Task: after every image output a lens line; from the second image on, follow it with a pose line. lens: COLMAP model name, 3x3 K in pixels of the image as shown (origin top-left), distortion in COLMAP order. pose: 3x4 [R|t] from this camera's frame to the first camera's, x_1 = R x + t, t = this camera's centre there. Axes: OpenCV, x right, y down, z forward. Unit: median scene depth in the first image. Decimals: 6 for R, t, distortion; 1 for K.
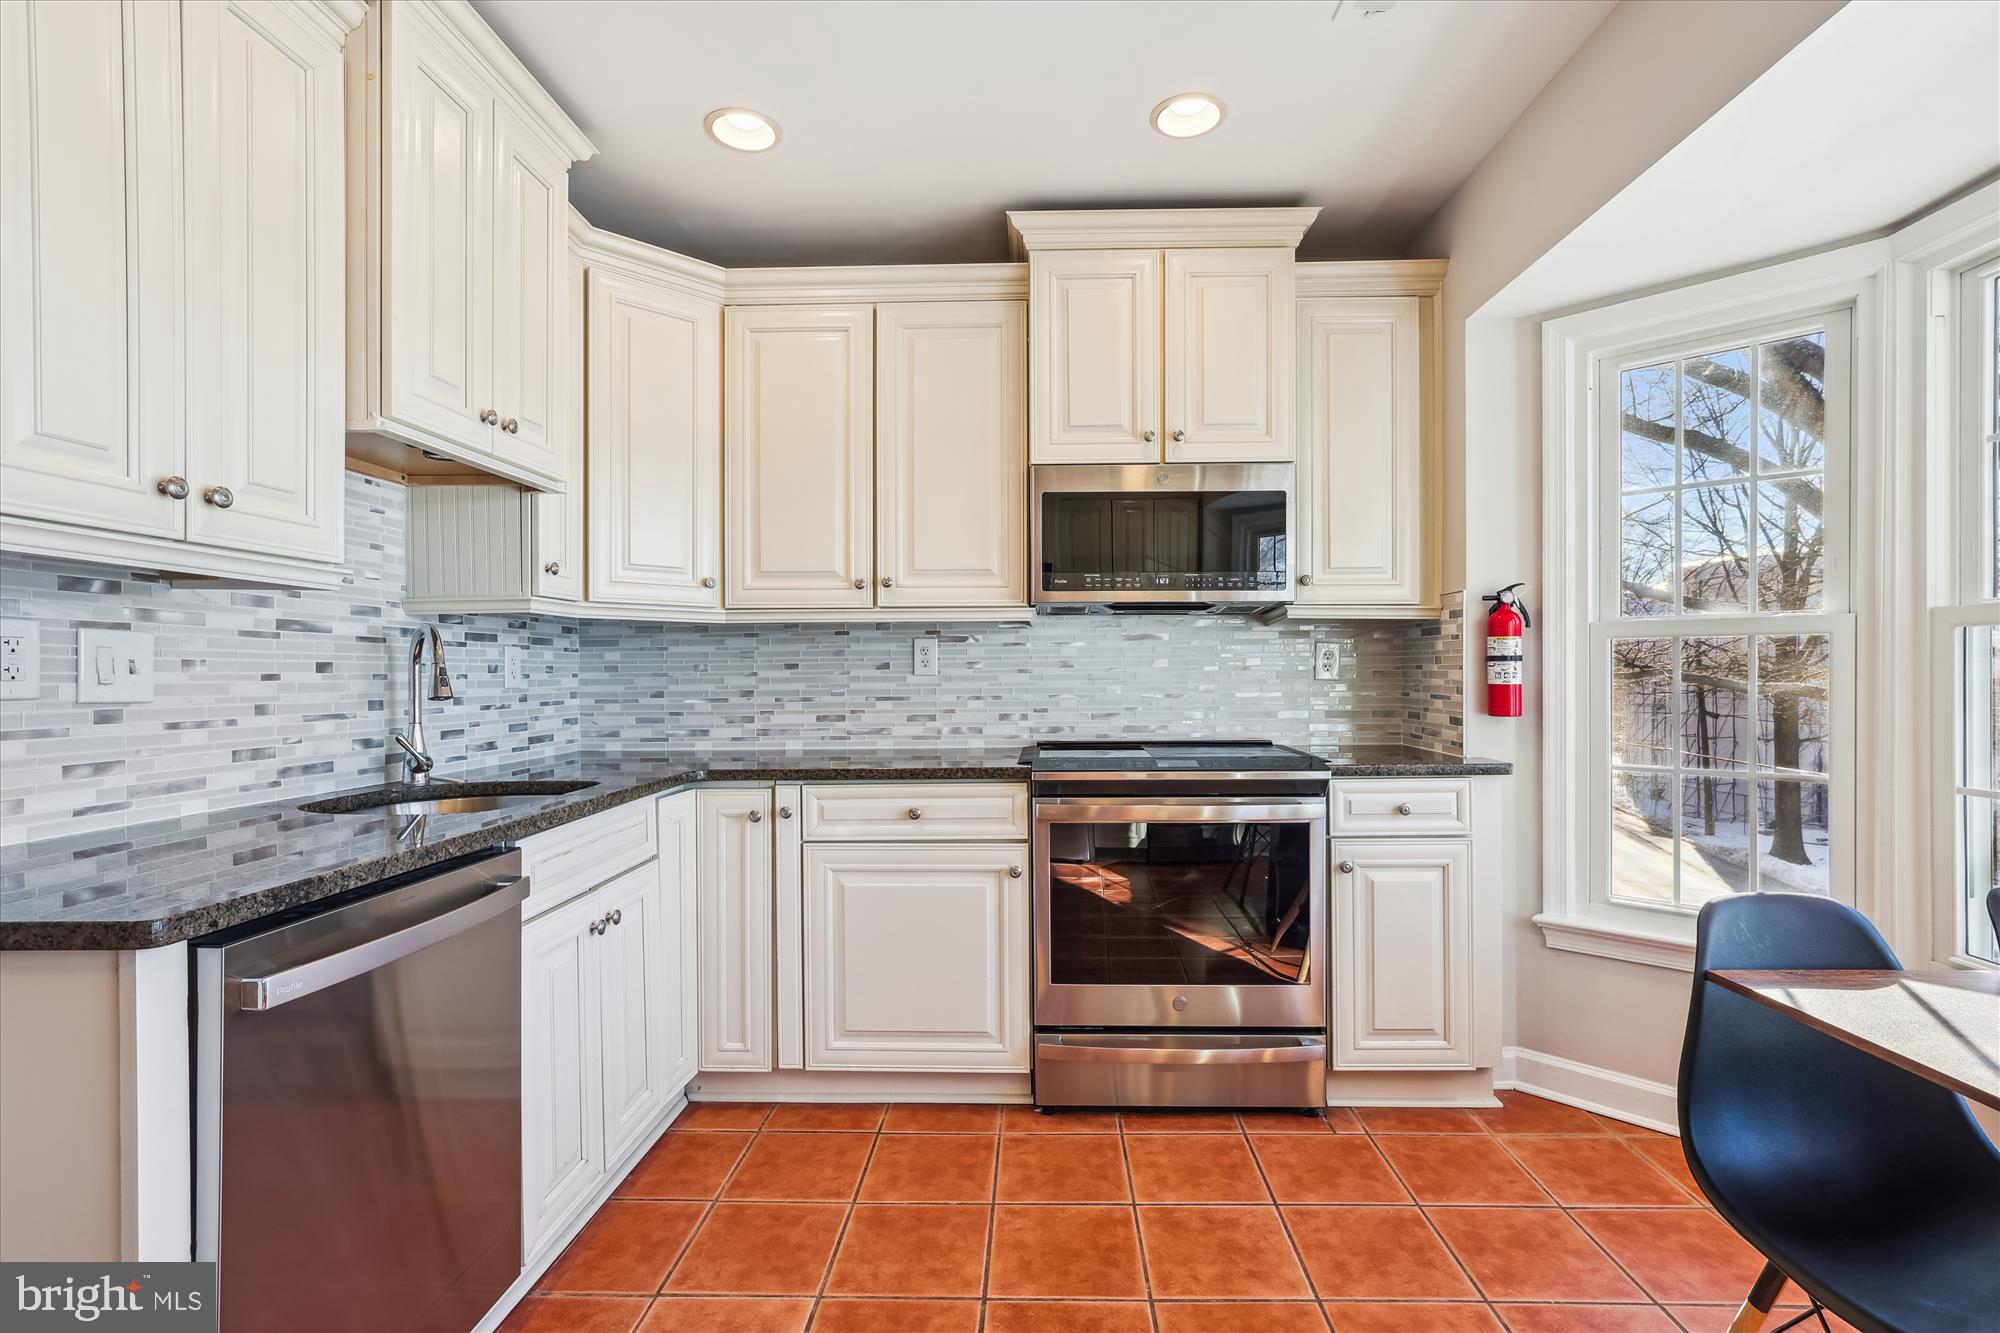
lens RADIAL K [[924.6, 0, 1008.5], [0, 924.6, 672.7], [0, 0, 1]] dist [-0.015073, 0.005035]
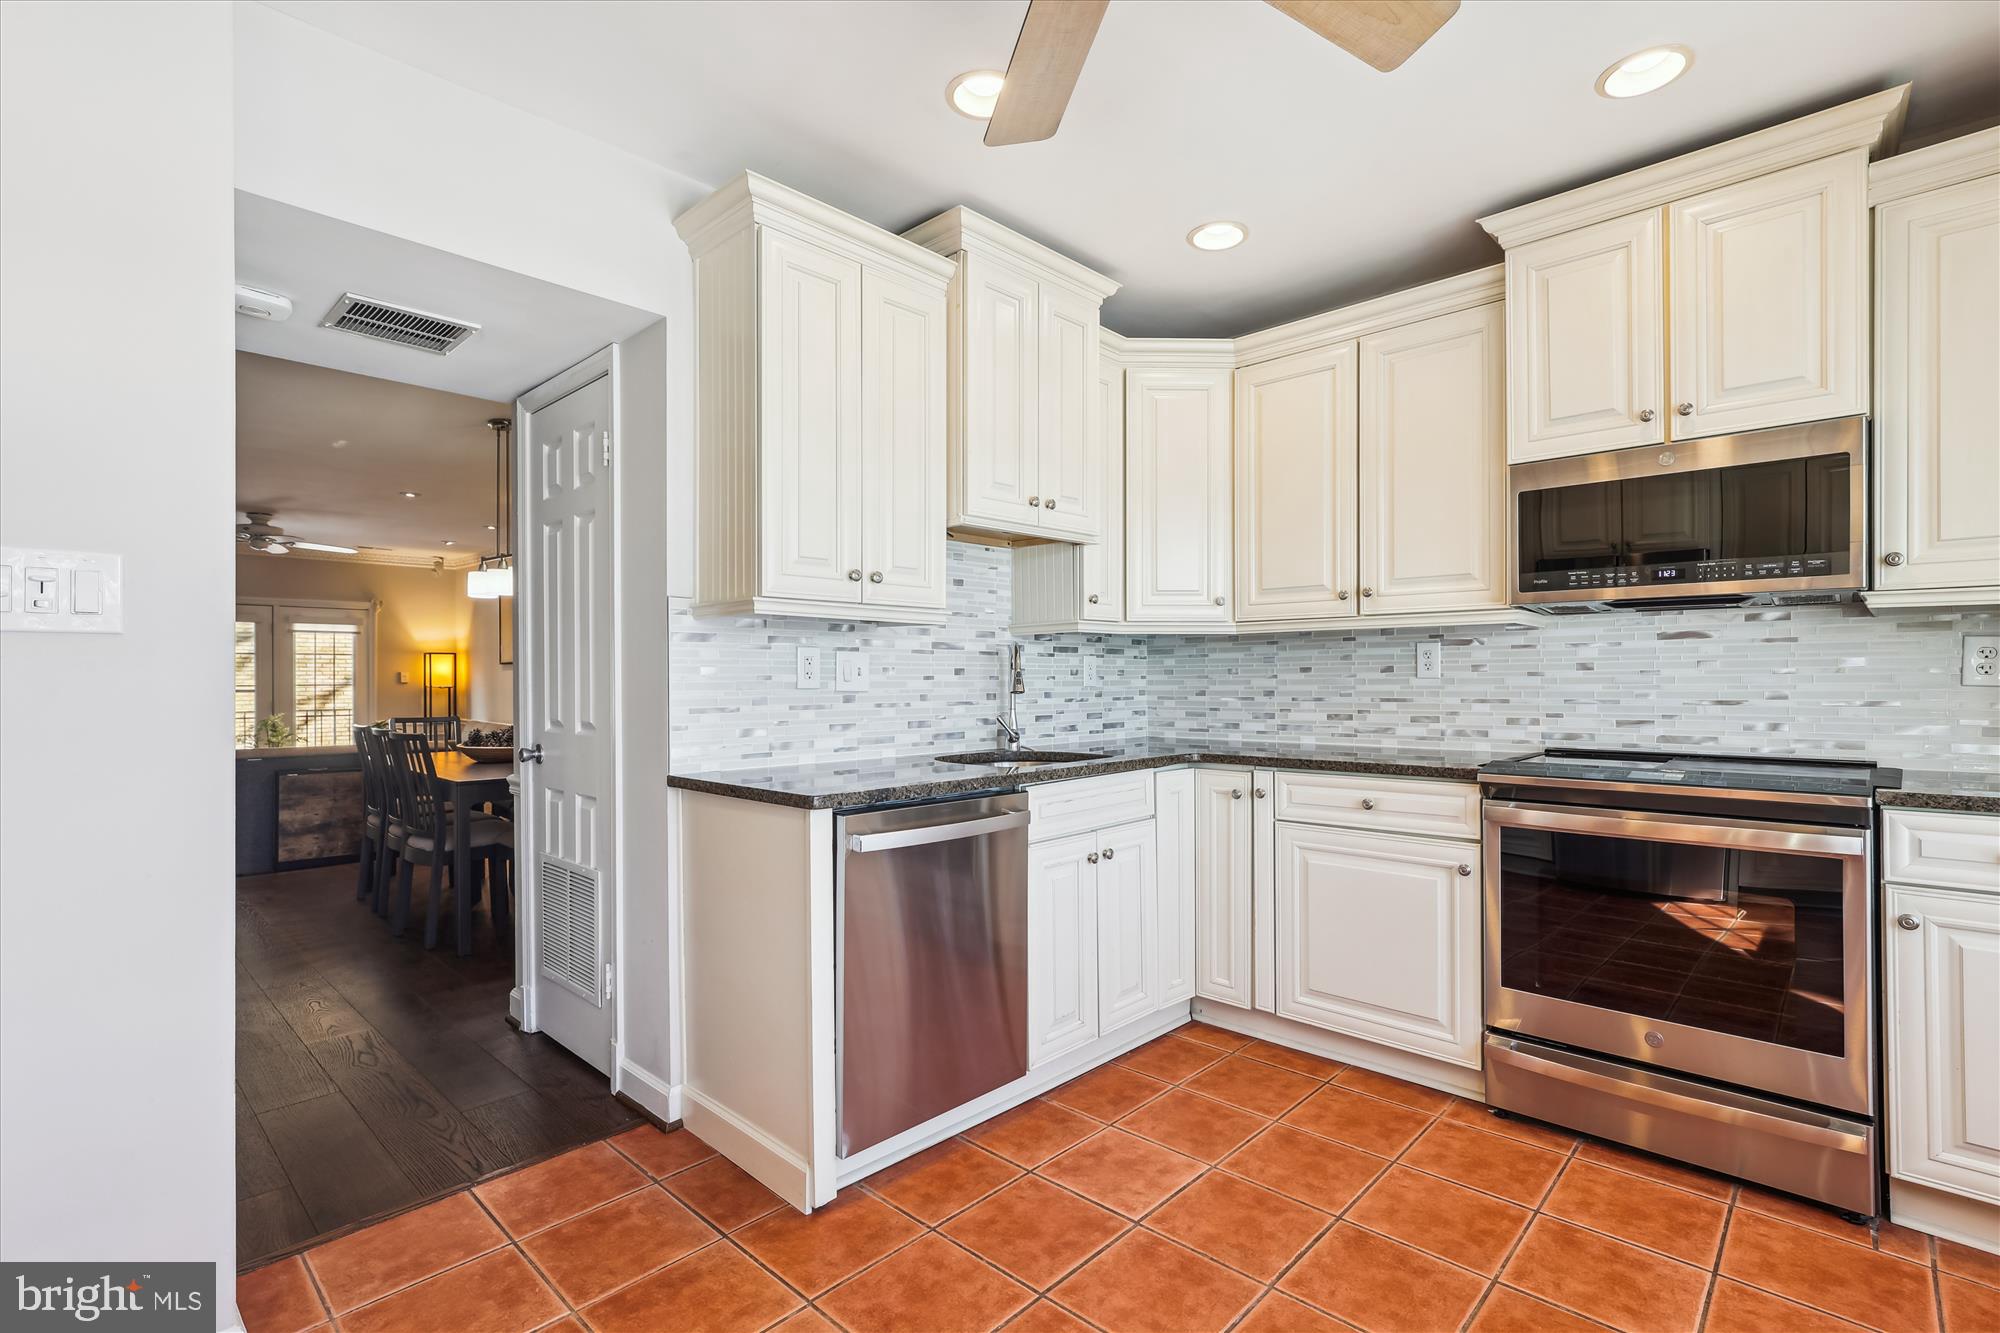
lens RADIAL K [[924.6, 0, 1005.3], [0, 924.6, 670.3], [0, 0, 1]] dist [-0.015073, 0.005035]
pose [[0.741168, -0.002373, -0.671316, 0.314519], [-0.001103, 0.999988, -0.004752, -0.000651], [0.671319, 0.004263, 0.741156, -0.101258]]
